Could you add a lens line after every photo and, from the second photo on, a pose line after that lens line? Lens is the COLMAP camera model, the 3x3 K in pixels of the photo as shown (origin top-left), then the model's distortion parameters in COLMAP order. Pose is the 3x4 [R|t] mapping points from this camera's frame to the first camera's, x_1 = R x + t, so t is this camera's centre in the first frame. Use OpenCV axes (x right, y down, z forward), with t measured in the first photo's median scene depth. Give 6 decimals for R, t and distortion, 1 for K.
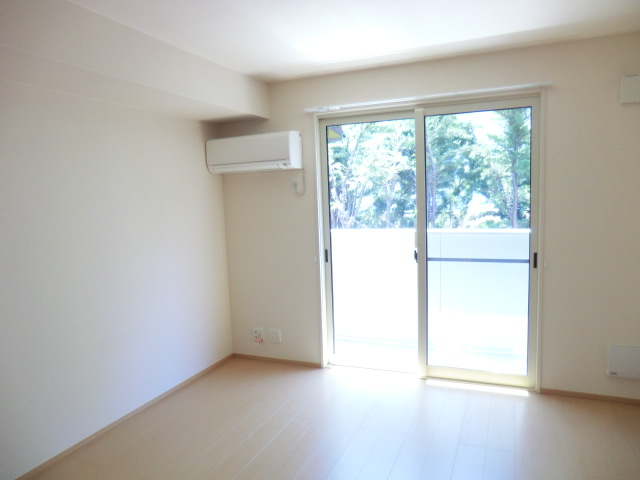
lens RADIAL K [[466.0, 0, 316.5], [0, 466.0, 244.9], [0, 0, 1]] dist [-0.118005, 0.133589]
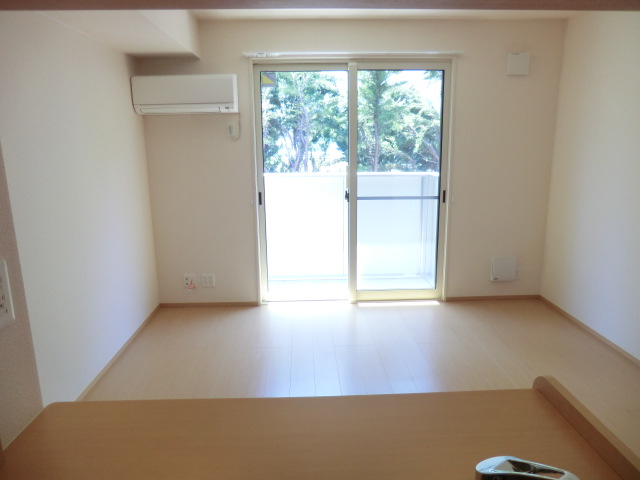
lens RADIAL K [[466.0, 0, 316.5], [0, 466.0, 244.9], [0, 0, 1]] dist [-0.118005, 0.133589]
pose [[0.907187, -0.069586, 0.414933, -0.312927], [0.023727, 0.993120, 0.114675, 0.010098], [-0.420058, -0.094187, 0.902596, -0.001233]]
